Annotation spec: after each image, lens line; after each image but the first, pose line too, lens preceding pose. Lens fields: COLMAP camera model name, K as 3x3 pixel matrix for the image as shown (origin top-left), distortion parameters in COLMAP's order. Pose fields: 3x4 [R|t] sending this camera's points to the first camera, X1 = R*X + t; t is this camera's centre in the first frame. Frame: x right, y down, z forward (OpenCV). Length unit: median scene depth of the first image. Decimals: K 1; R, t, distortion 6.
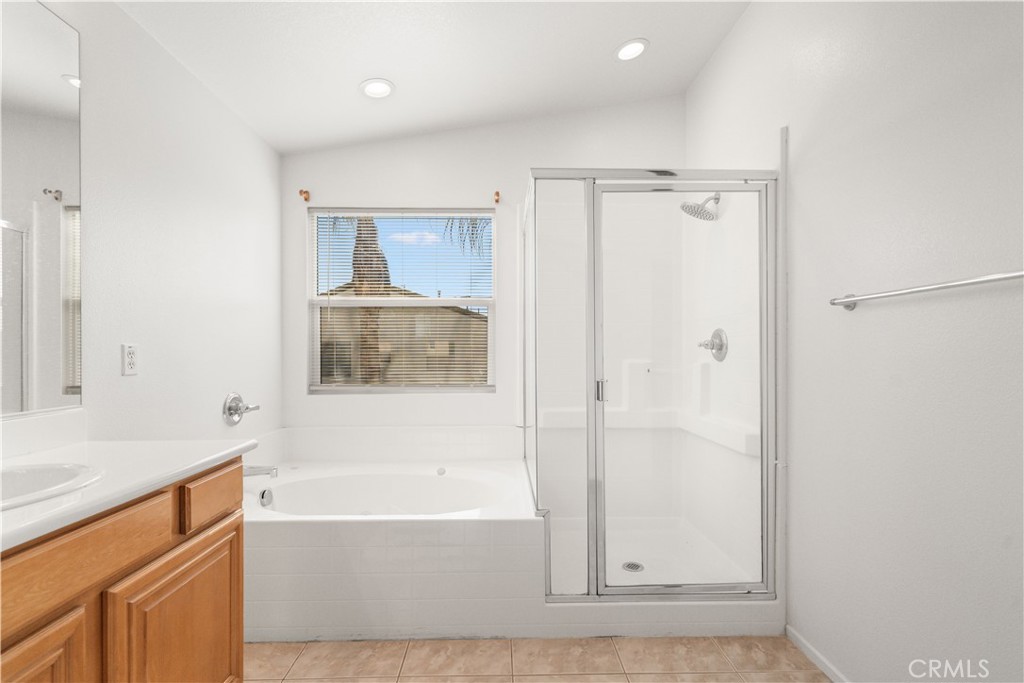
lens RADIAL K [[468.9, 0, 512.0], [0, 468.9, 352.0], [0, 0, 1]] dist [-0.001384, 0.000256]
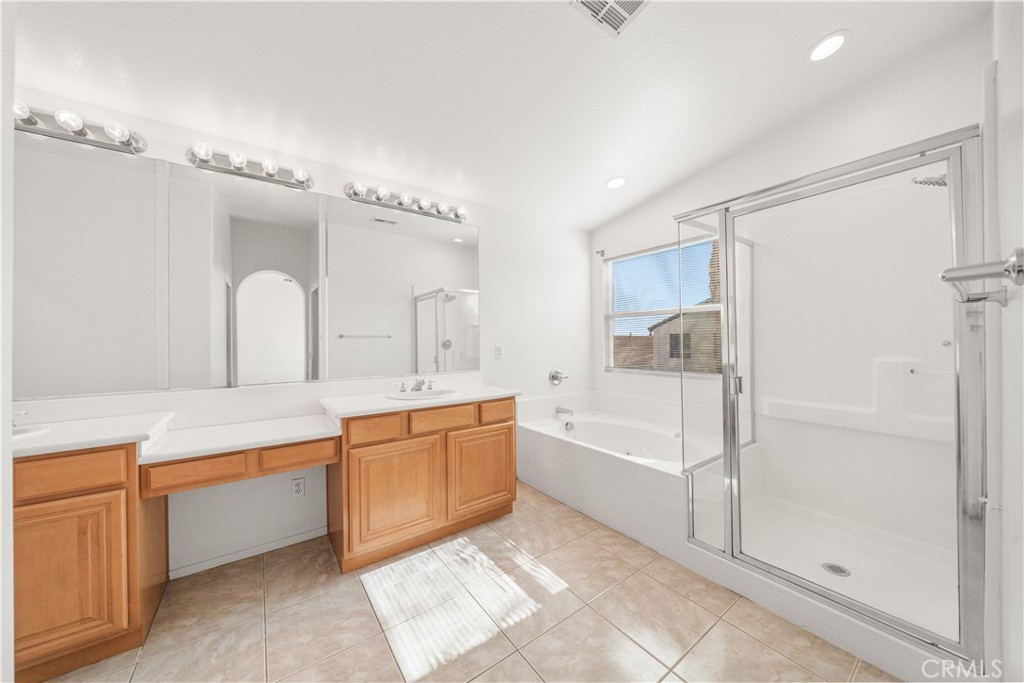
lens RADIAL K [[351.0, 0, 512.9], [0, 351.0, 338.9], [0, 0, 1]] dist [-0.005354, -0.000166]
pose [[0.569889, -0.010216, -0.821658, 0.638144], [0.009999, 0.999935, -0.005498, -0.037631], [0.821661, -0.005082, 0.569954, 0.038378]]
